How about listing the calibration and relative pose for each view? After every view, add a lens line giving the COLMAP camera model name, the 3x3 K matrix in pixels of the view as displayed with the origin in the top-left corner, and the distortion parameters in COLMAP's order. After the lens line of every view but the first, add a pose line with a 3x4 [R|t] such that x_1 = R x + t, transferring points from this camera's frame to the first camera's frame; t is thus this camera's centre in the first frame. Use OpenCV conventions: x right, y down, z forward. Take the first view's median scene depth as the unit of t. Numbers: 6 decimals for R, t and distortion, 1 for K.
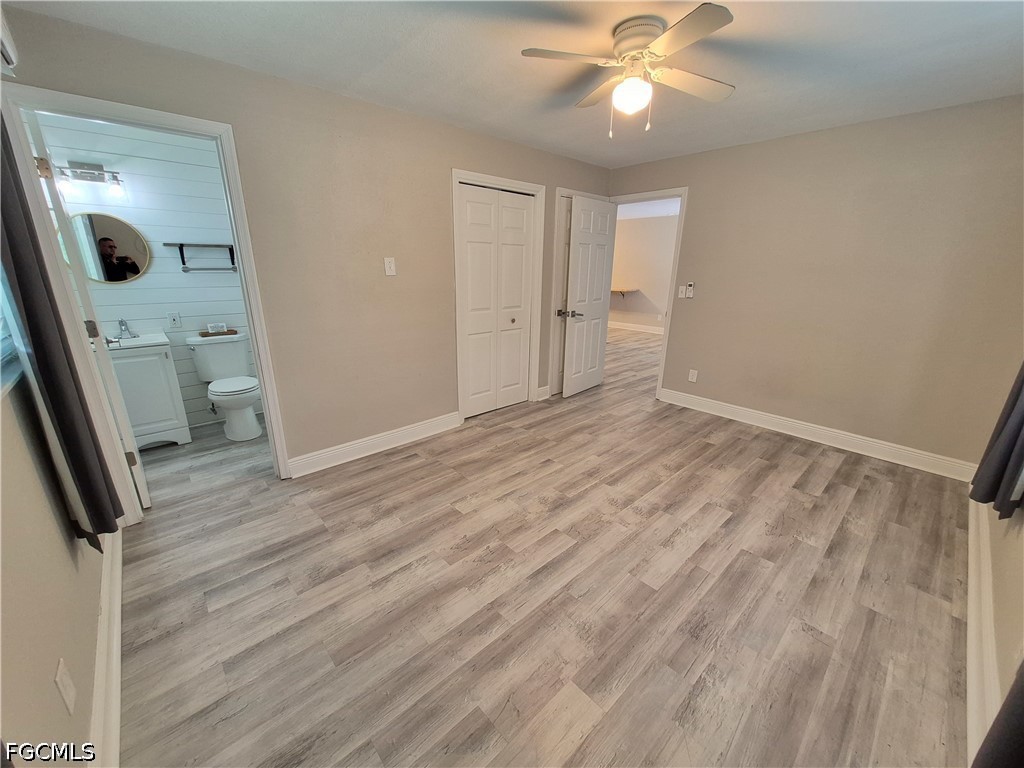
lens RADIAL K [[400.4, 0, 509.8], [0, 400.4, 391.2], [0, 0, 1]] dist [0.006195, -0.000672]
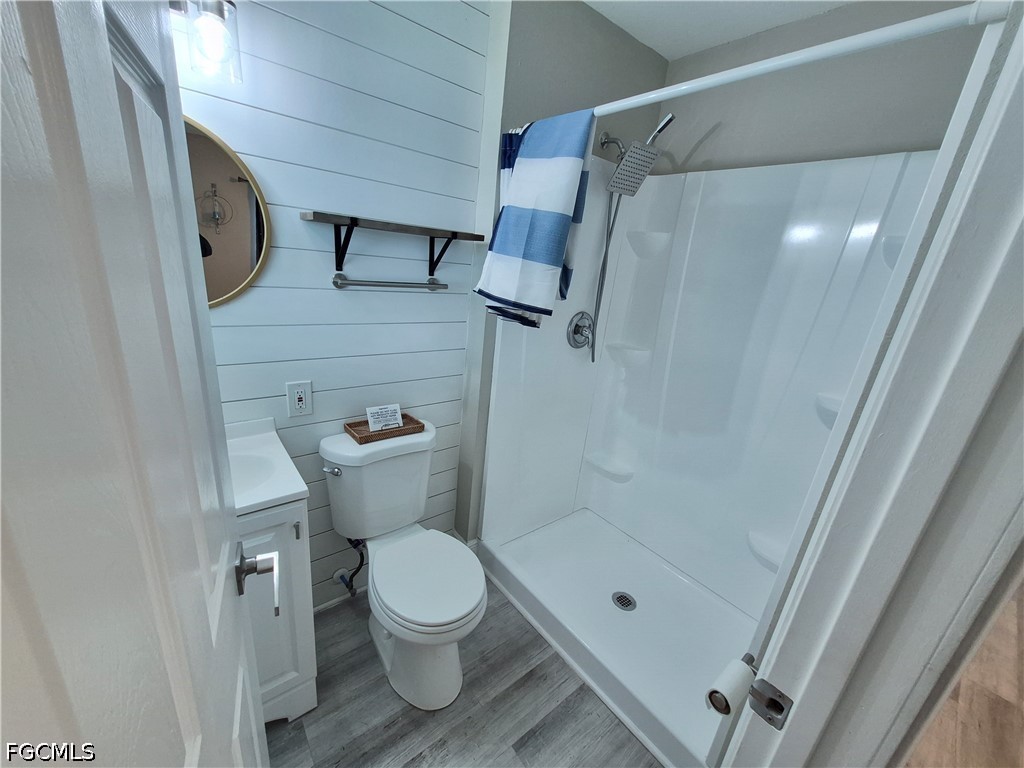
lens RADIAL K [[400.4, 0, 511.4], [0, 400.4, 392.2], [0, 0, 1]] dist [0.006195, -0.000672]
pose [[0.994338, 0.099094, -0.038378, -0.600663], [-0.098803, 0.995063, 0.009411, -0.209303], [0.039121, -0.005565, 0.999219, 0.590927]]
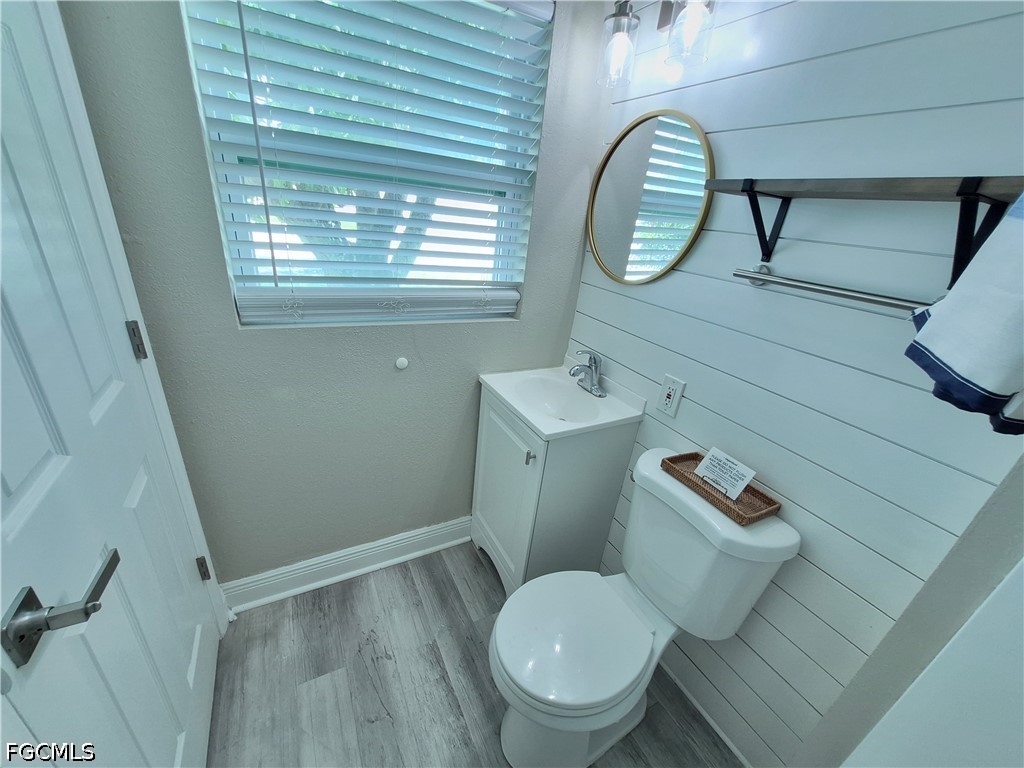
lens RADIAL K [[400.4, 0, 502.0], [0, 400.4, 387.3], [0, 0, 1]] dist [0.006195, -0.000672]
pose [[-0.254125, 0.367174, -0.894765, -0.453258], [-0.375377, 0.815170, 0.441123, -0.292175], [0.891354, 0.447974, -0.069327, 0.876887]]
